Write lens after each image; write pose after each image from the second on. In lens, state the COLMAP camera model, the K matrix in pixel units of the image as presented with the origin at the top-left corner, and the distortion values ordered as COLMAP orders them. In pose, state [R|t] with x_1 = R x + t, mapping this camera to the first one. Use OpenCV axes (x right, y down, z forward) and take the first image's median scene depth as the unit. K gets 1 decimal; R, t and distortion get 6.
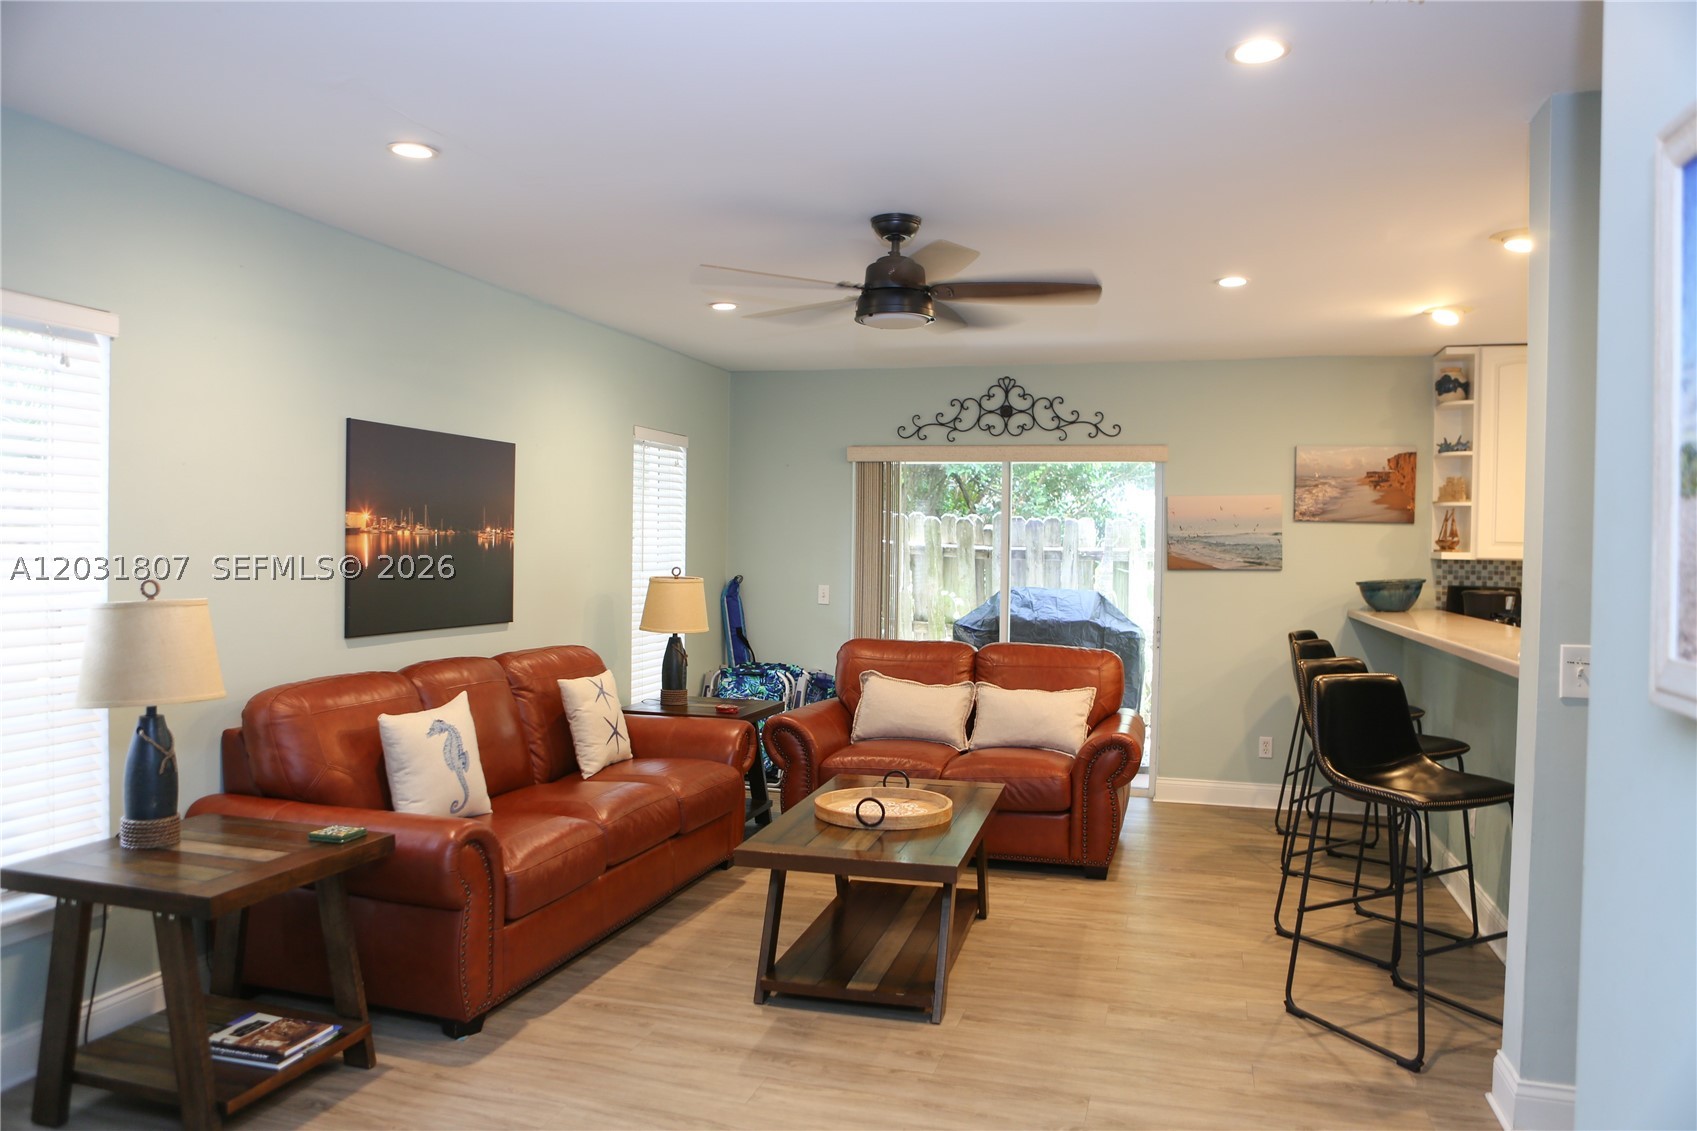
lens RADIAL K [[1136.4, 0, 874.7], [0, 1136.4, 573.3], [0, 0, 1]] dist [-0.058788, 0.006484]
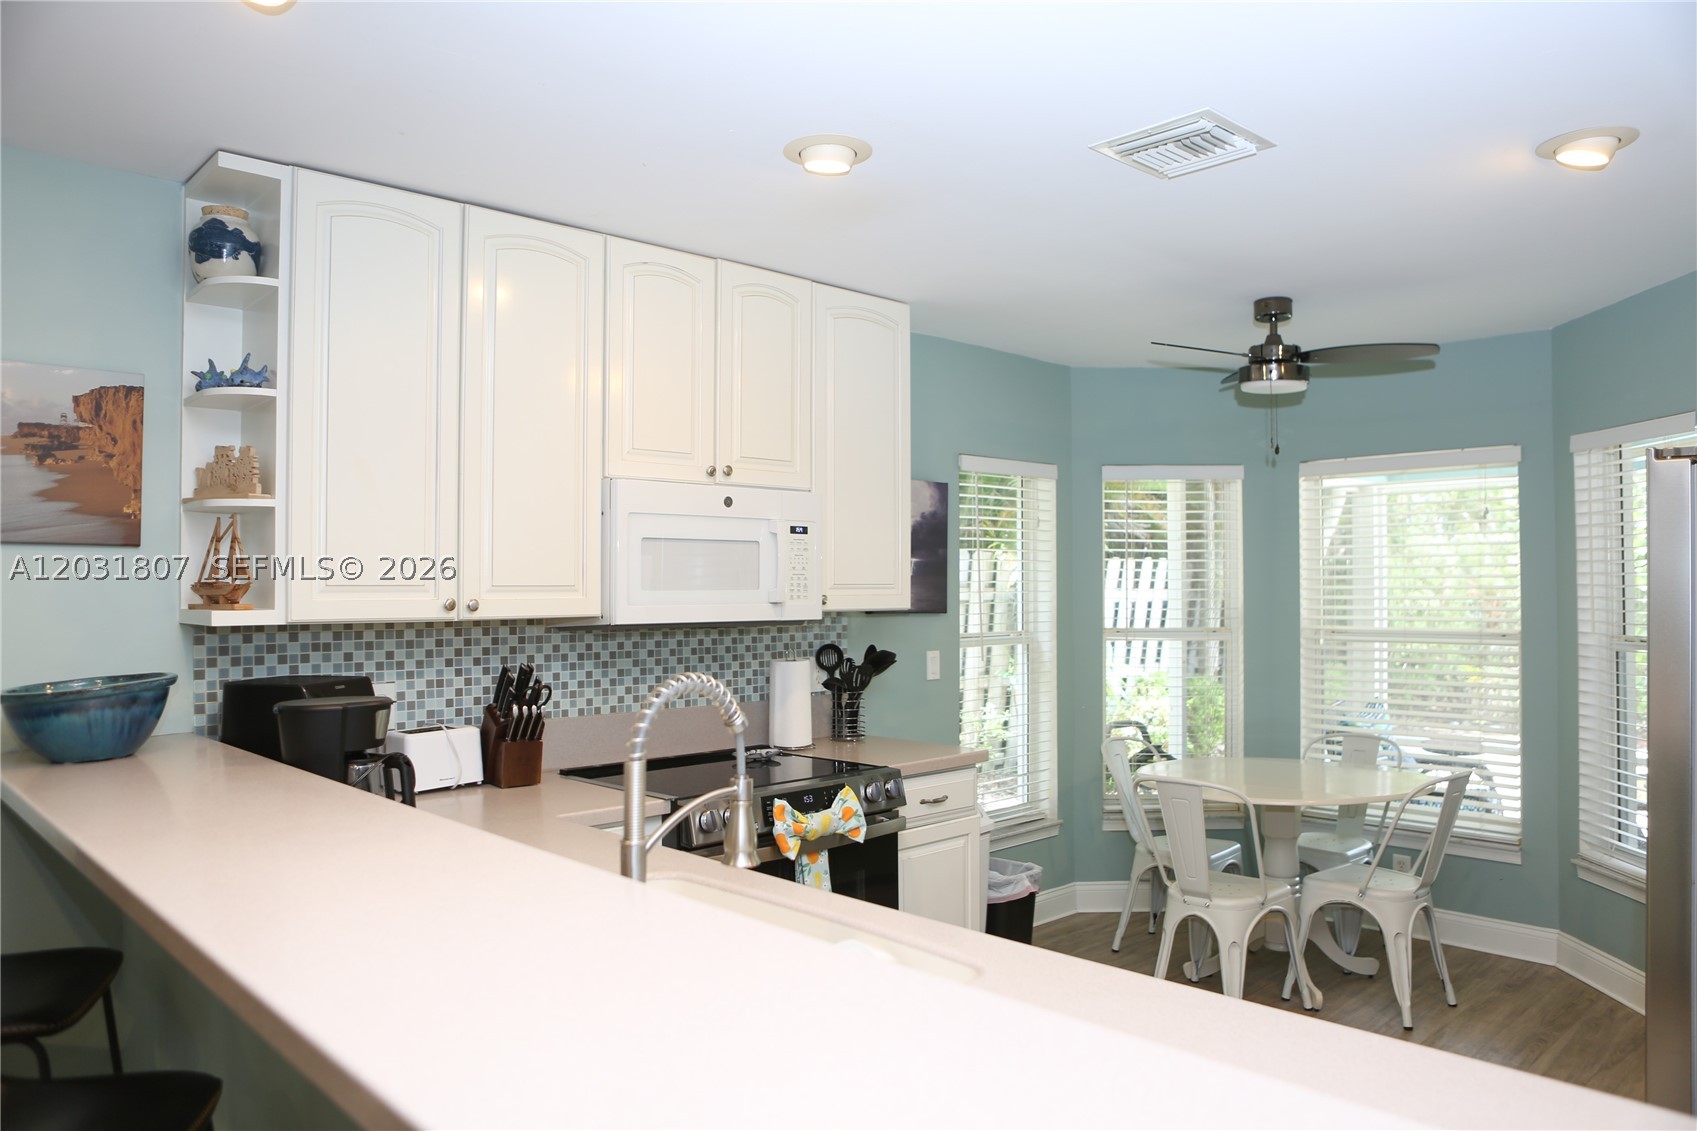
lens RADIAL K [[1136.4, 0, 874.7], [0, 1136.4, 573.3], [0, 0, 1]] dist [-0.058788, 0.006484]
pose [[0.489955, -0.004978, 0.871734, 0.245447], [0.035081, 0.999286, -0.014011, -0.017919], [-0.871042, 0.037446, 0.489780, 0.541745]]
